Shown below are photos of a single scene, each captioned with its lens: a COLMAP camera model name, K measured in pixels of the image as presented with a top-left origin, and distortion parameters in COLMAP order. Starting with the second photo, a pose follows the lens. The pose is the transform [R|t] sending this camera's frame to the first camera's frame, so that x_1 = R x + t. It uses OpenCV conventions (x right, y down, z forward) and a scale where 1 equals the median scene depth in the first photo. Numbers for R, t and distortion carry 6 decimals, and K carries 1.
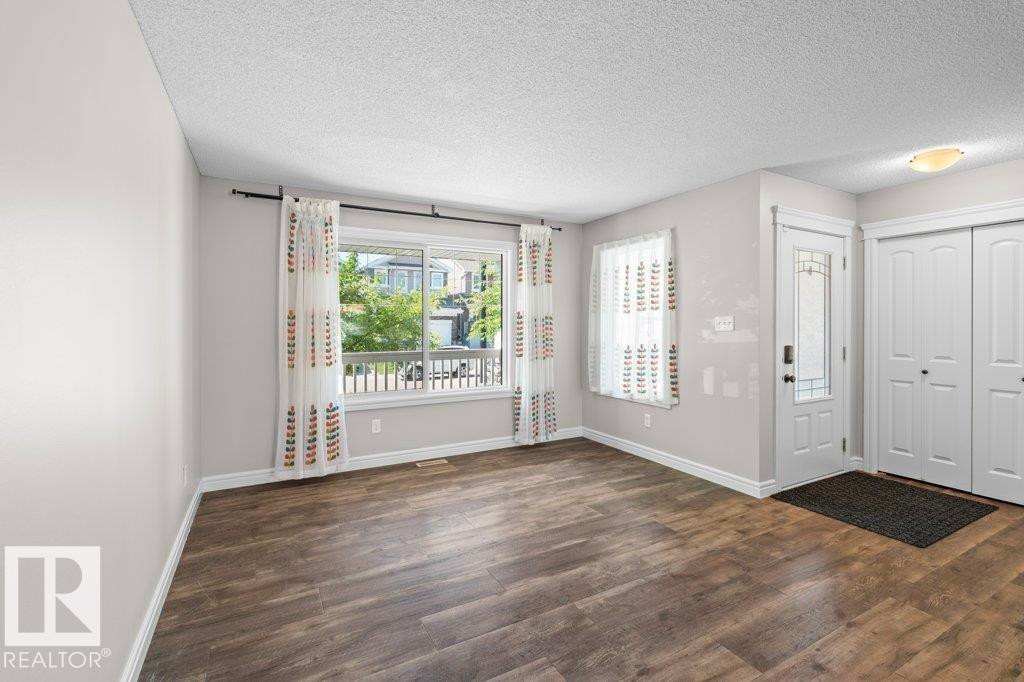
lens RADIAL K [[454.3, 0, 511.3], [0, 454.3, 323.2], [0, 0, 1]] dist [-0.003936, -0.000655]
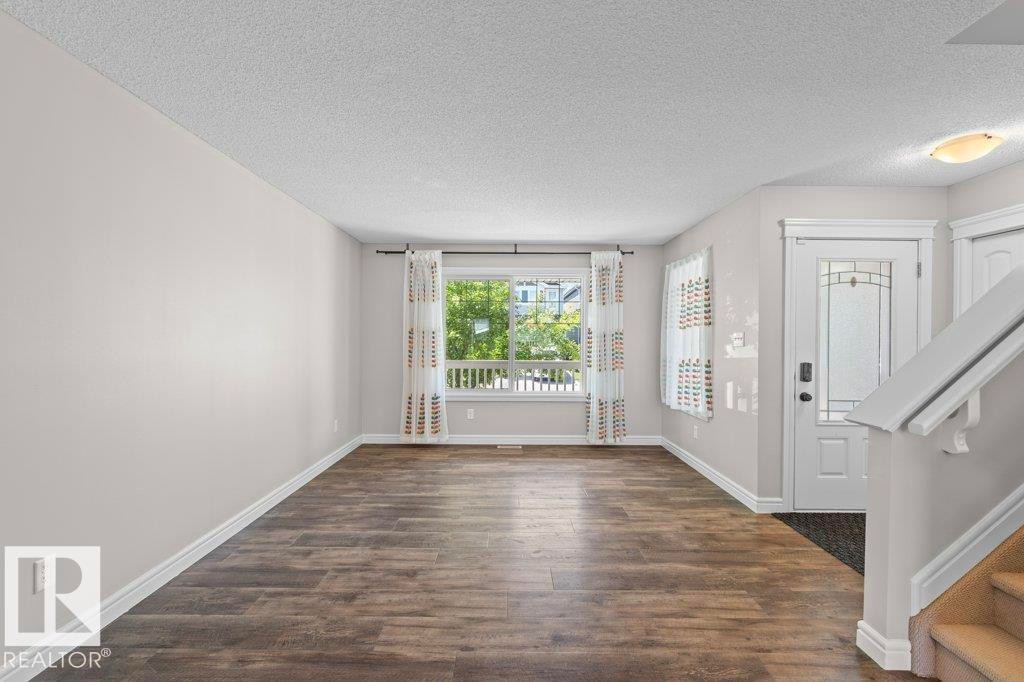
lens RADIAL K [[454.3, 0, 517.1], [0, 454.3, 338.6], [0, 0, 1]] dist [-0.003936, -0.000655]
pose [[0.880491, 0.006389, -0.474020, 0.504641], [-0.006378, 0.999978, 0.001632, 0.001085], [0.474020, 0.001587, 0.880513, -0.127431]]
